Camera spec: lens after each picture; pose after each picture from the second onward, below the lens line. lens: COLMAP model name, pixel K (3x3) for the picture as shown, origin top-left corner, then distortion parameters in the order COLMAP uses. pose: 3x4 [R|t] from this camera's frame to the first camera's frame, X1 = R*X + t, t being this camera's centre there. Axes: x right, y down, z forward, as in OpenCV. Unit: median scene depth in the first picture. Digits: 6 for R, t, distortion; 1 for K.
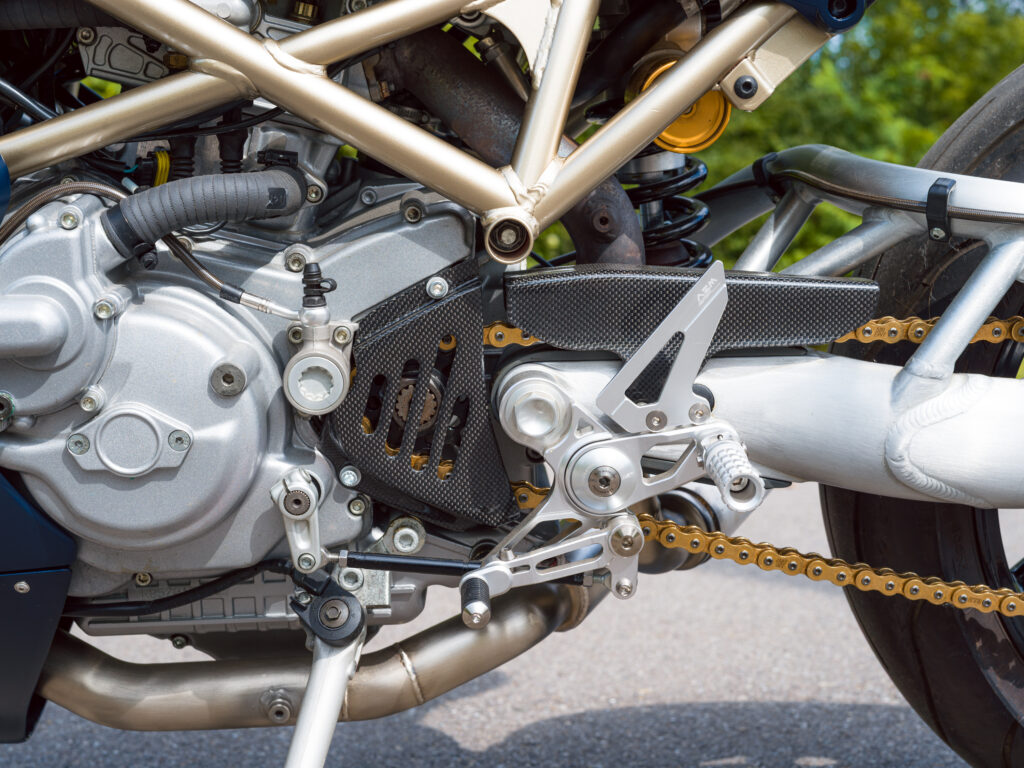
lens RADIAL K [[1551.1, 0, 512.0], [0, 1551.1, 384.0], [0, 0, 1]] dist [-0.007750, 0.009891]
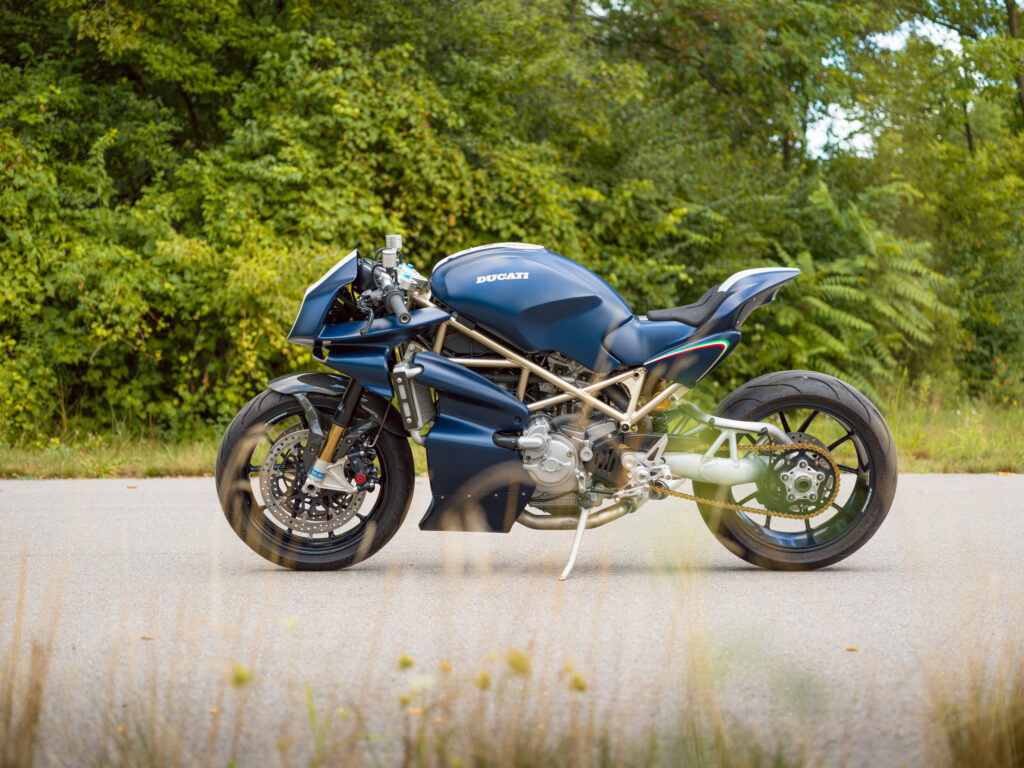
lens RADIAL K [[1551.1, 0, 512.0], [0, 1551.1, 384.0], [0, 0, 1]] dist [-0.007750, 0.009891]
pose [[0.999375, 0.031321, -0.016393, -0.282651], [-0.031788, 0.999072, -0.029052, -0.074689], [0.015468, 0.029555, 0.999443, -3.937149]]
